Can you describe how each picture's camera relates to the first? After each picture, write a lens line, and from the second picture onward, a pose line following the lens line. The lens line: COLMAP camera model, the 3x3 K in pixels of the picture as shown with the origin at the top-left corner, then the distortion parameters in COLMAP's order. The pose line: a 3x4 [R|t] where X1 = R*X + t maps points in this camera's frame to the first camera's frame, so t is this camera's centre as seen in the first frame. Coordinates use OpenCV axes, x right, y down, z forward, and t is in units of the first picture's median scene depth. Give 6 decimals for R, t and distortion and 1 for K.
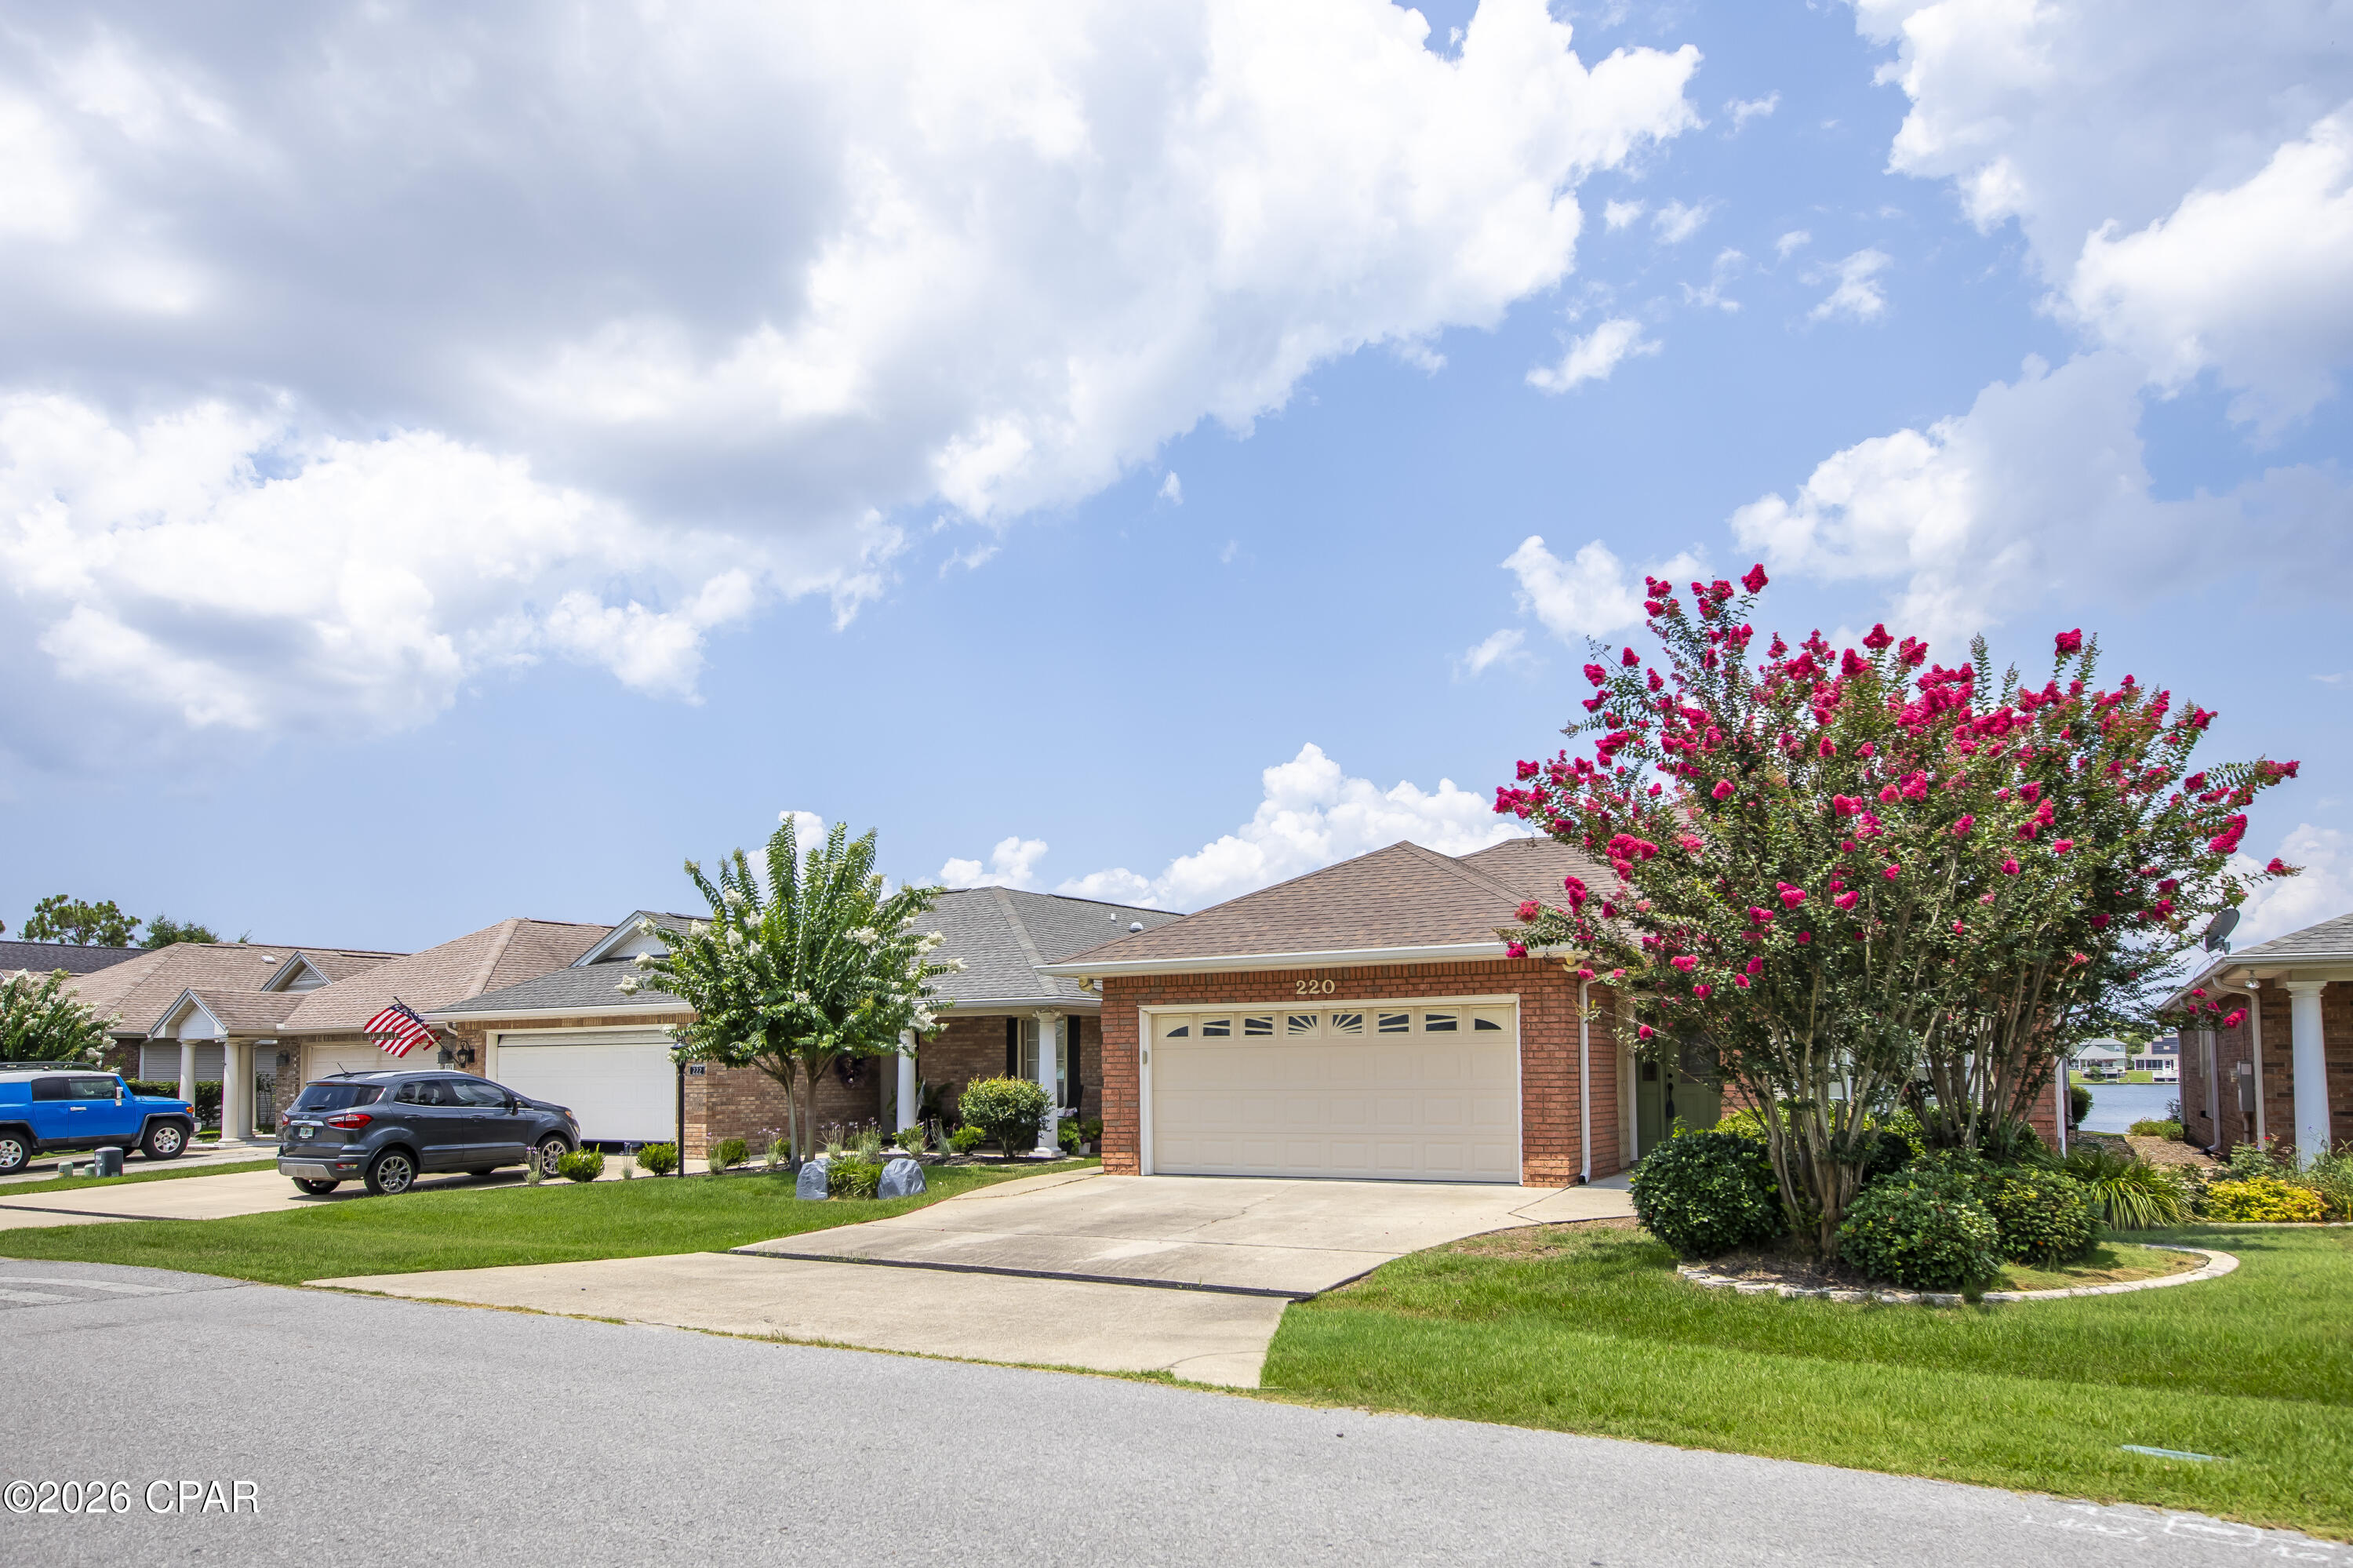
lens RADIAL K [[1557.4, 0, 1188.7], [0, 1557.4, 967.5], [0, 0, 1]] dist [0.013800, 0.002800]
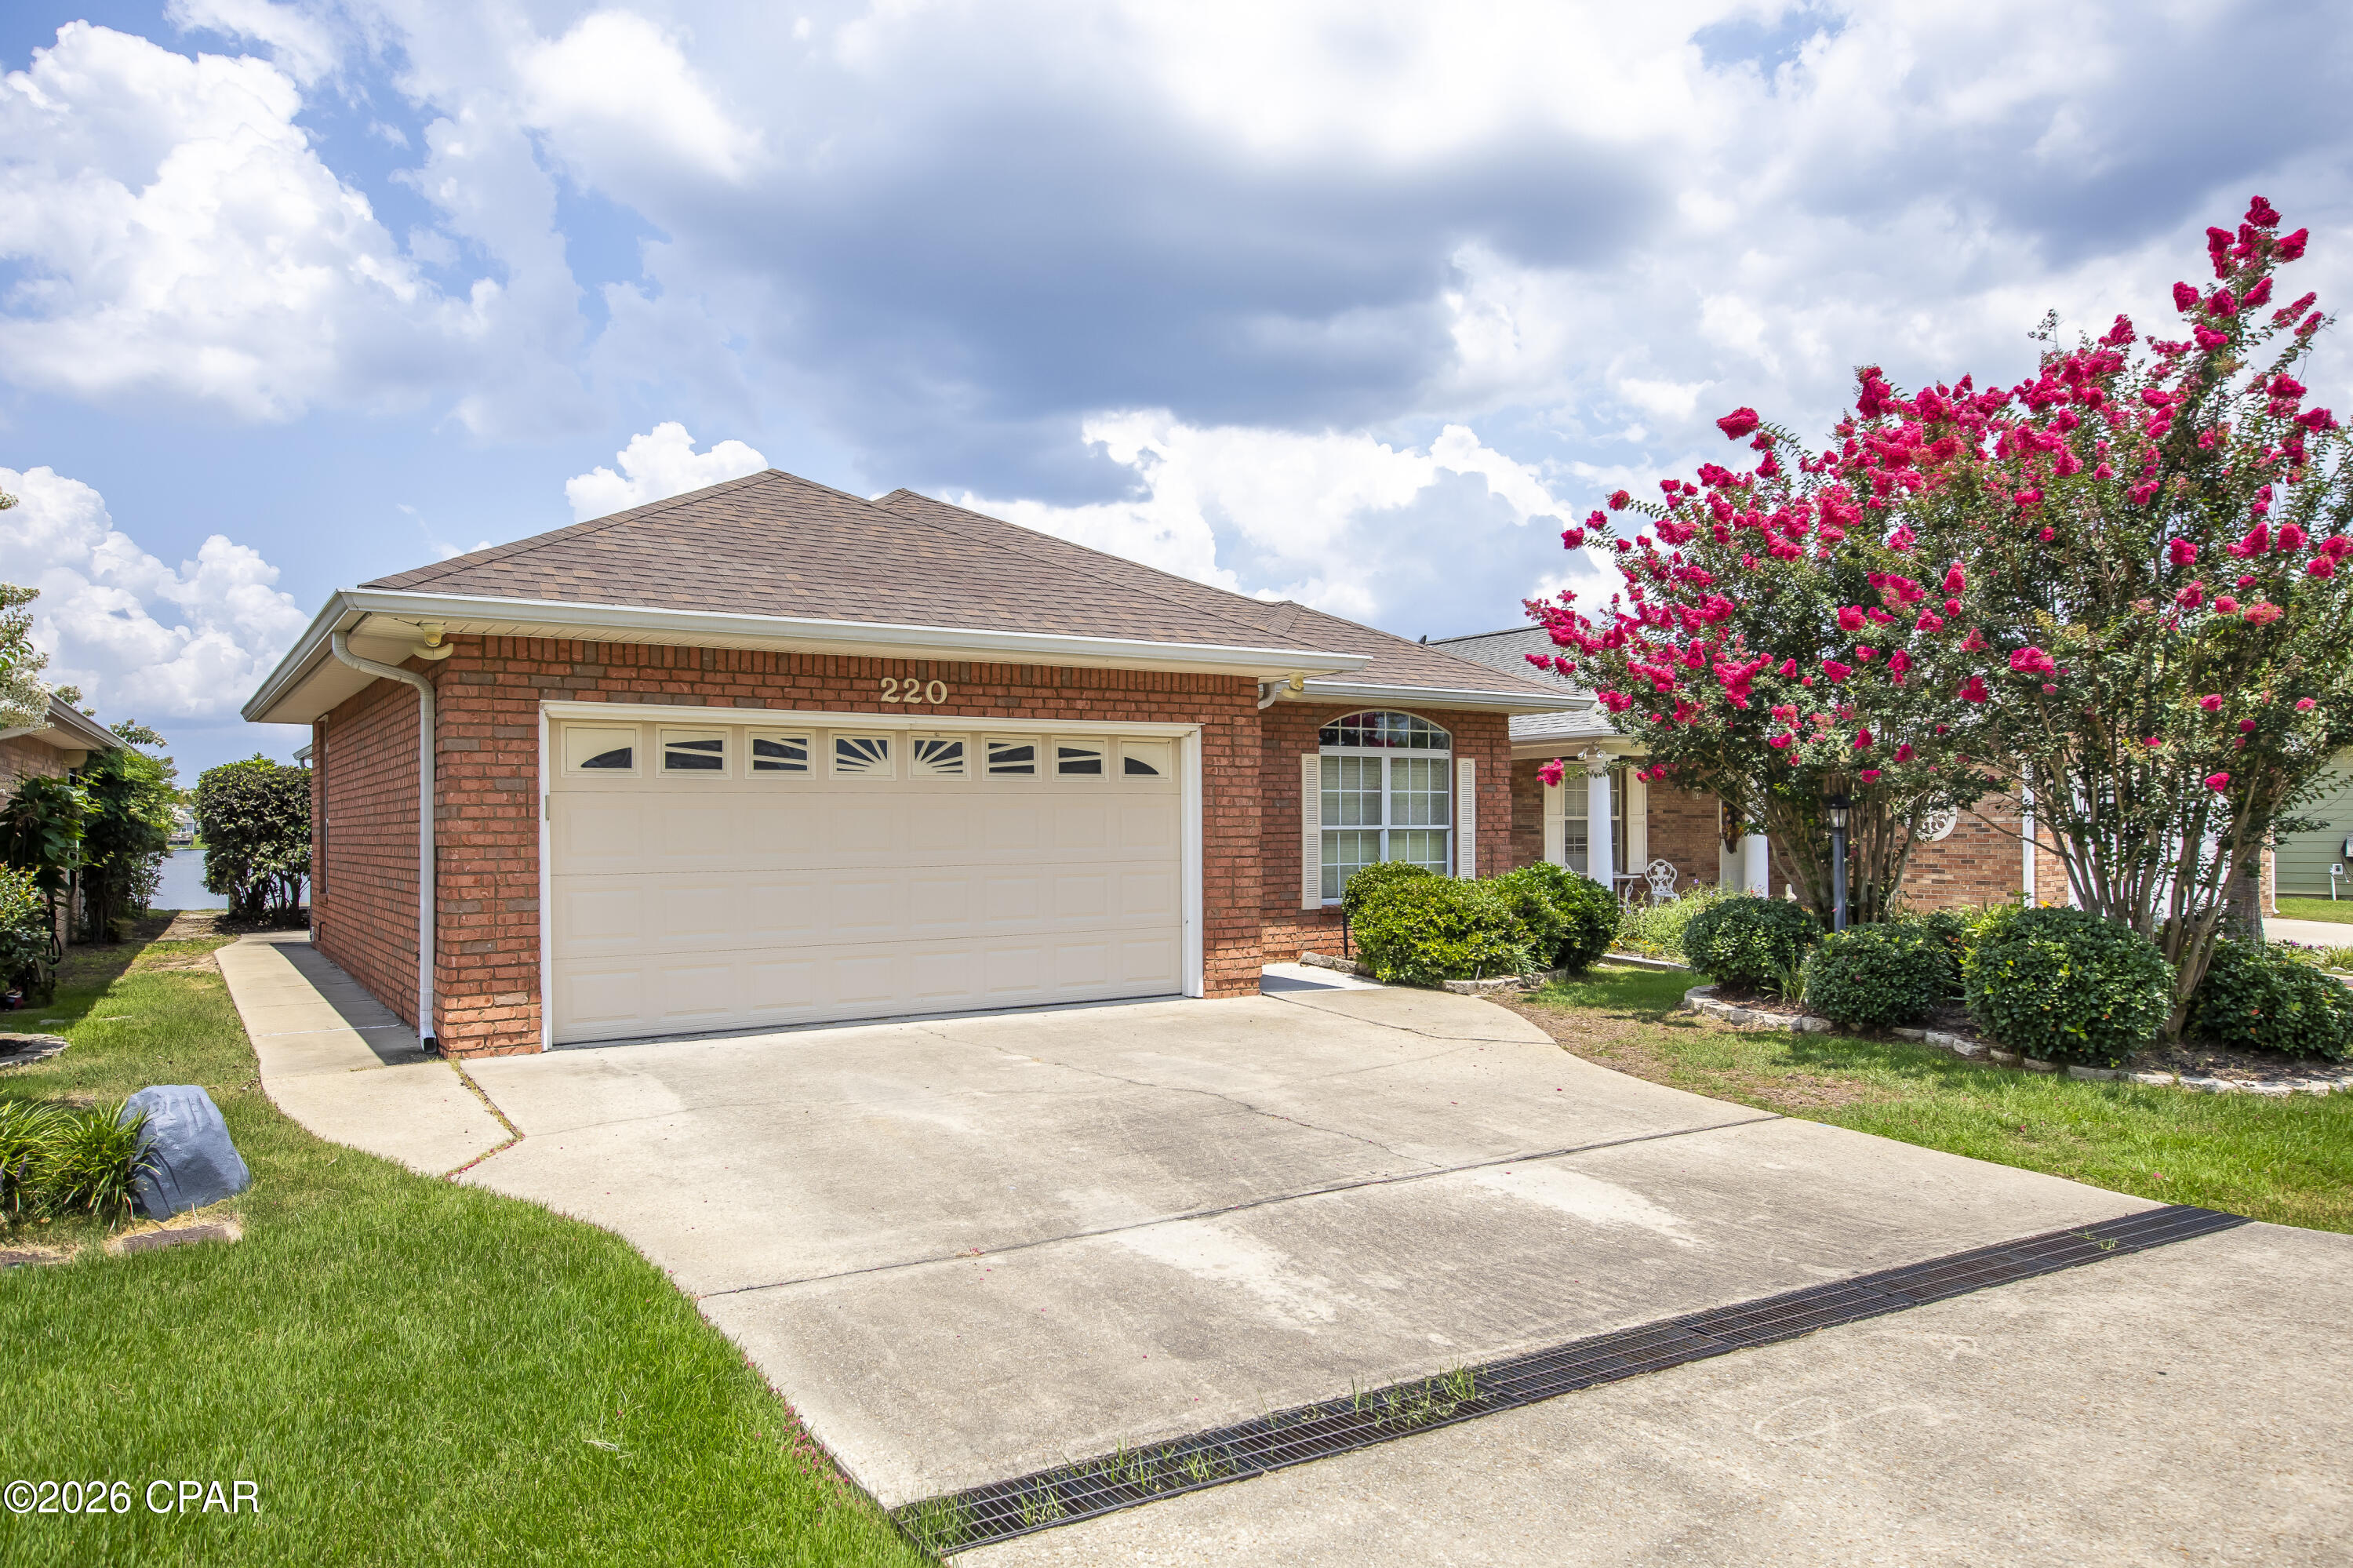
lens RADIAL K [[1557.4, 0, 1187.0], [0, 1557.4, 814.0], [0, 0, 1]] dist [0.013800, 0.002800]
pose [[0.484863, 0.010644, 0.874525, -0.373491], [-0.056178, 0.998240, 0.018997, 0.041154], [-0.872784, -0.058340, 0.484608, 0.620518]]
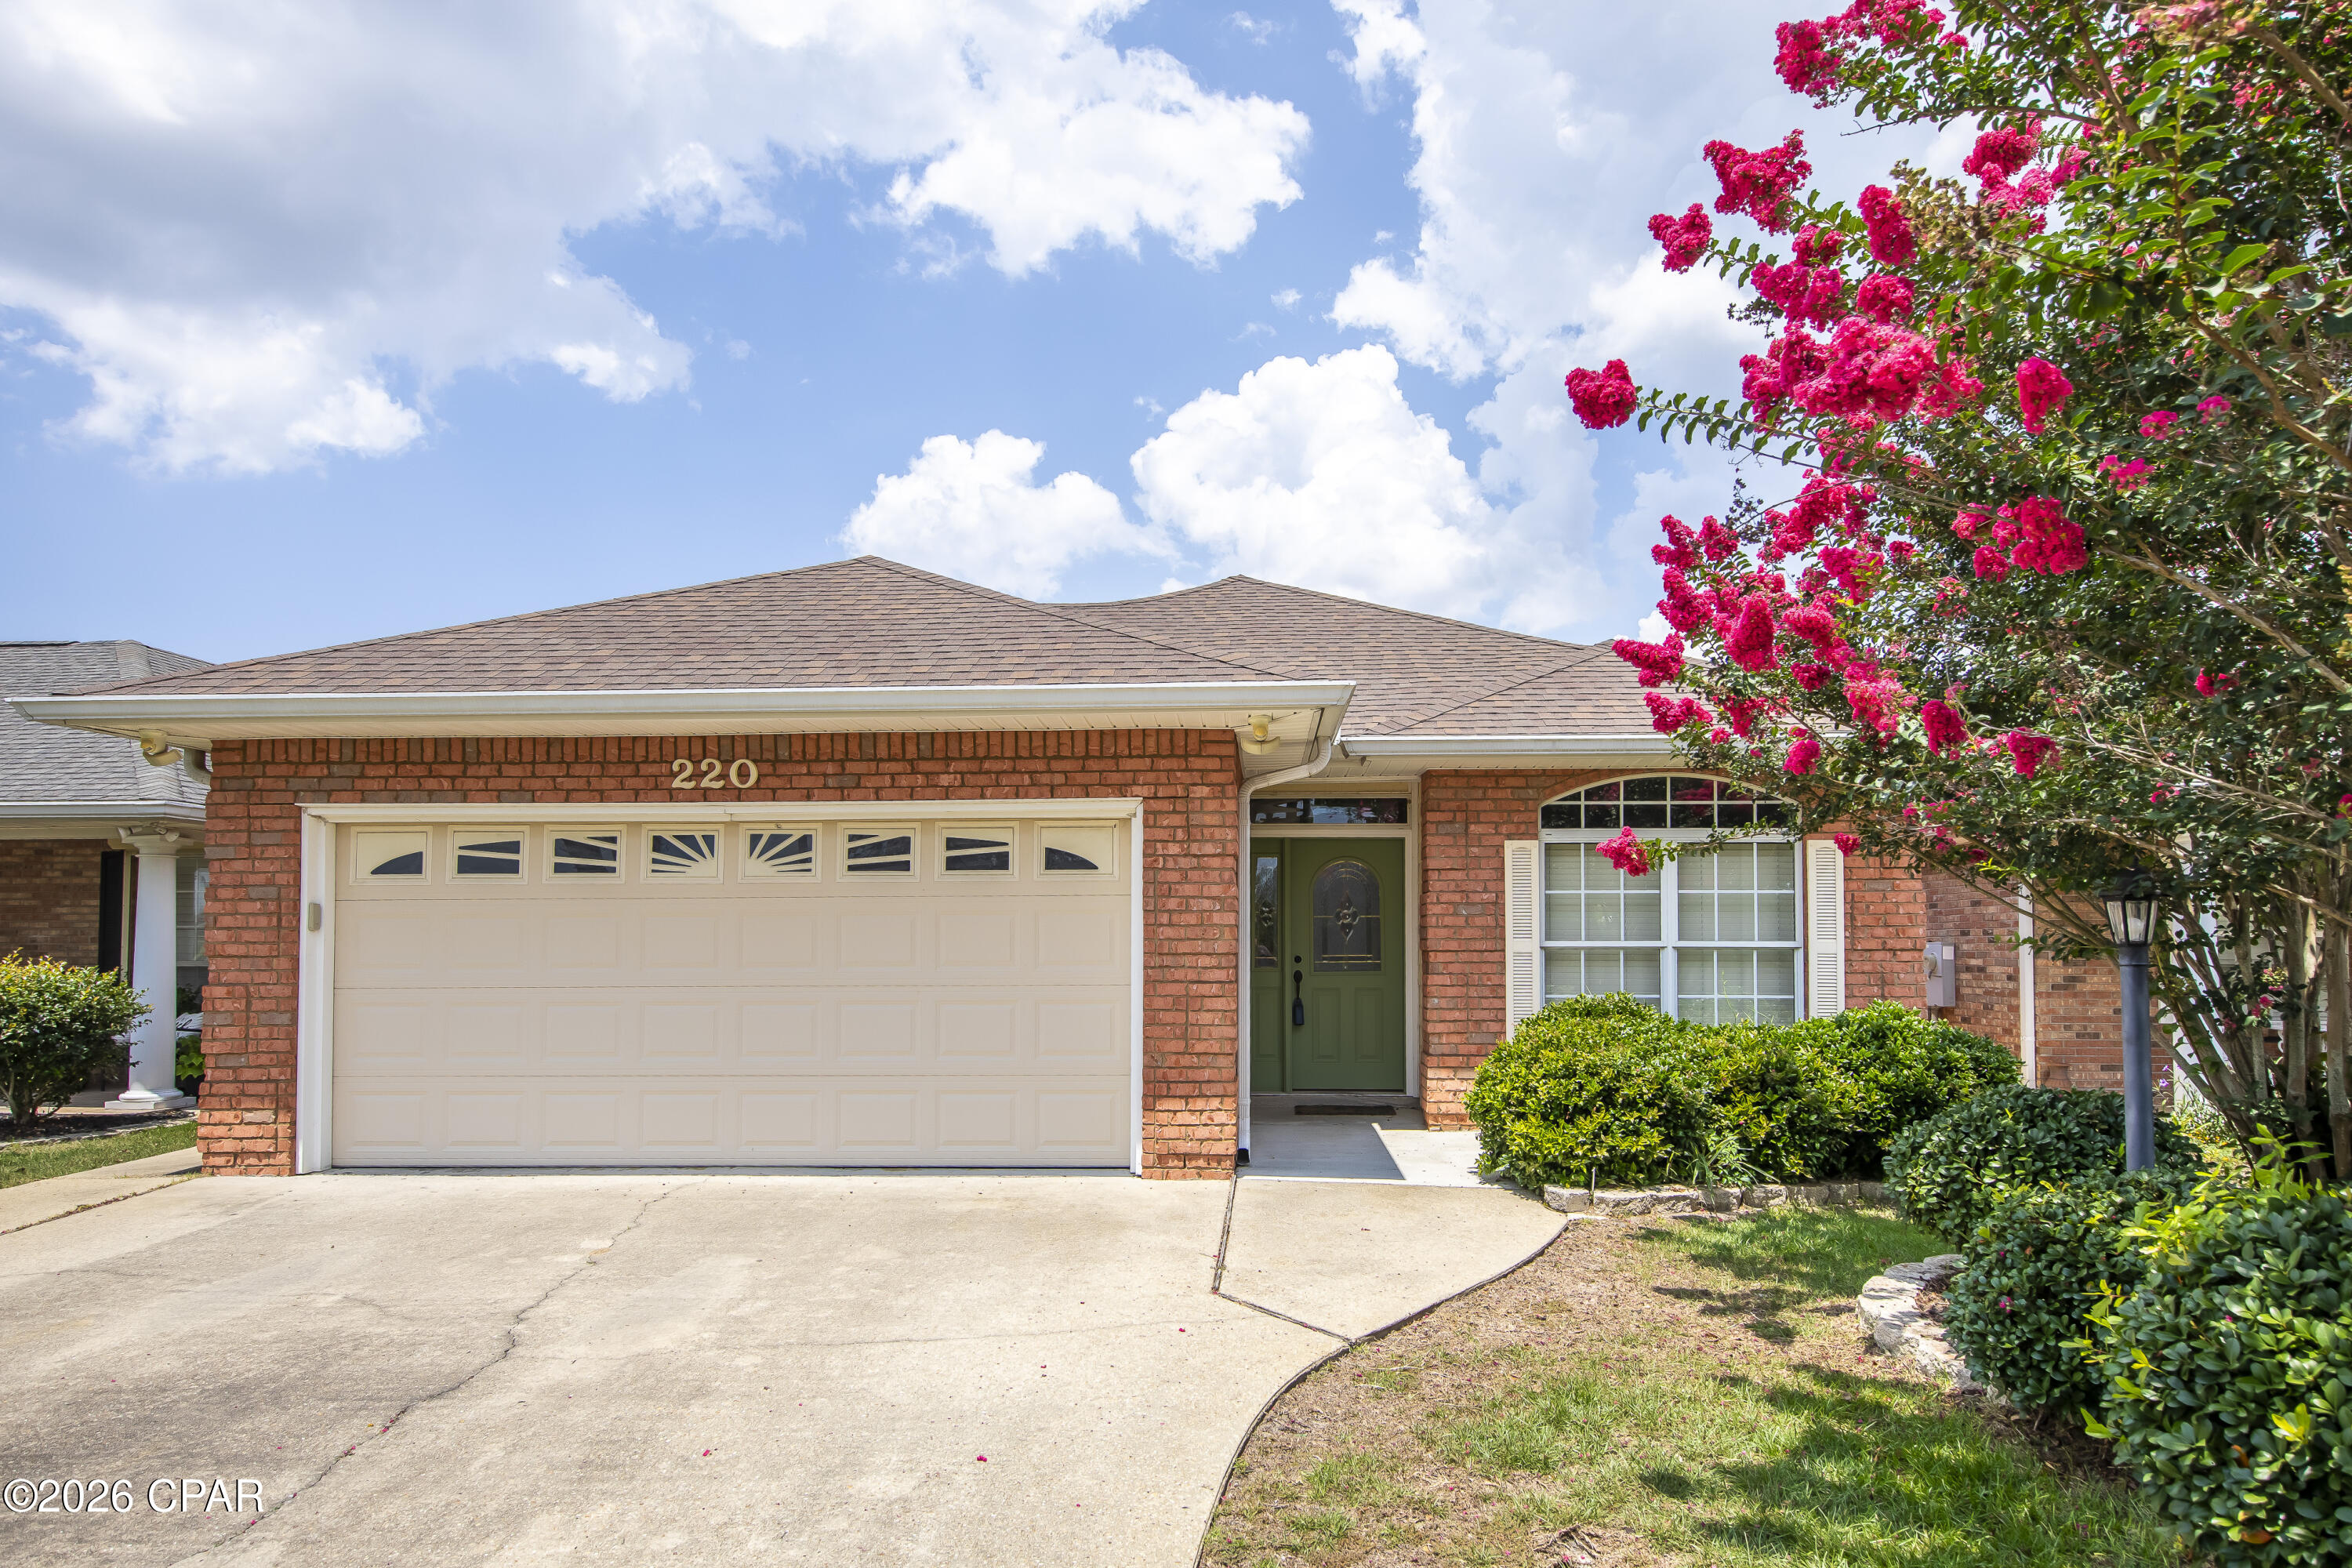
lens RADIAL K [[1379.2, 0, 1187.0], [0, 1379.2, 902.1], [0, 0, 1]] dist [0.015573, 0.000066]
pose [[0.905735, 0.020719, 0.423337, 0.033368], [-0.033577, 0.999173, 0.022935, 0.037072], [-0.422512, -0.034988, 0.905682, 0.545746]]
